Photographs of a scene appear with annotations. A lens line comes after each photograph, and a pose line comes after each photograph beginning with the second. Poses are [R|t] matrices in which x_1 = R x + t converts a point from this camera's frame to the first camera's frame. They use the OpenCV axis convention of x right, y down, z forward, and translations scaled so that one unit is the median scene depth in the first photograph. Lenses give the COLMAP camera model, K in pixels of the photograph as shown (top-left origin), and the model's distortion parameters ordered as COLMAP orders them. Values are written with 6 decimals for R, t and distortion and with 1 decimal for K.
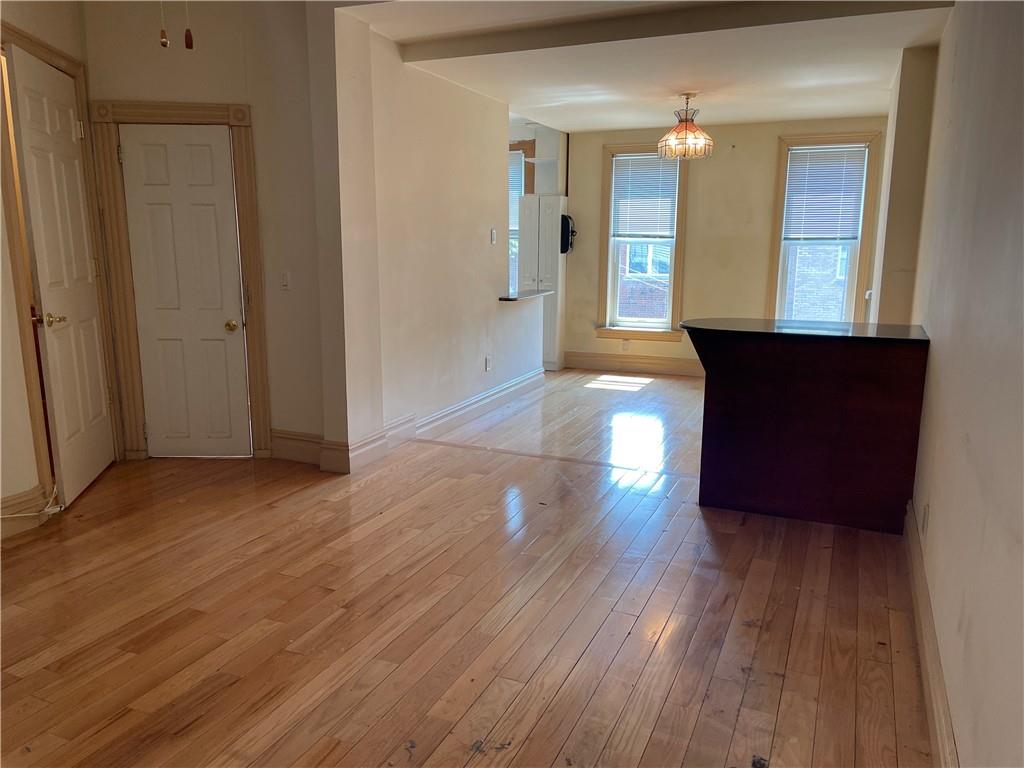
lens RADIAL K [[778.3, 0, 510.0], [0, 778.3, 388.3], [0, 0, 1]] dist [0.100468, -0.120599]
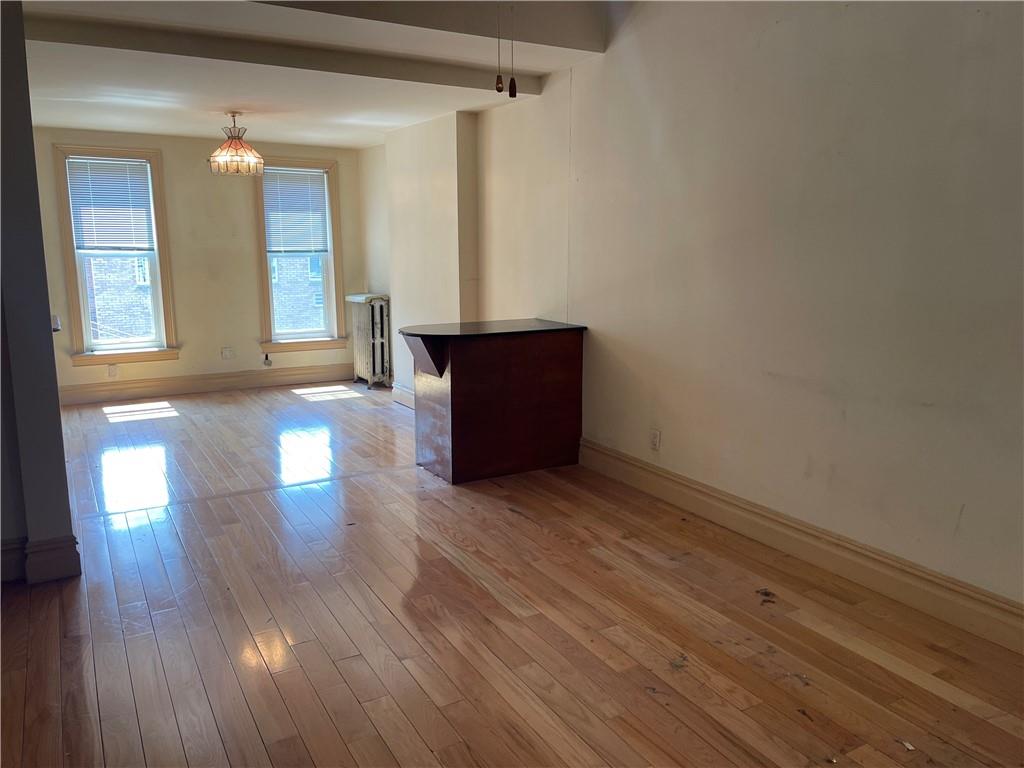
lens RADIAL K [[769.9, 0, 516.4], [0, 769.9, 375.4], [0, 0, 1]] dist [0.099813, -0.132050]
pose [[0.586648, -0.143739, 0.796984, -0.406465], [0.156634, 0.985679, 0.062475, -0.047095], [-0.794550, 0.088184, 0.600761, 0.144058]]
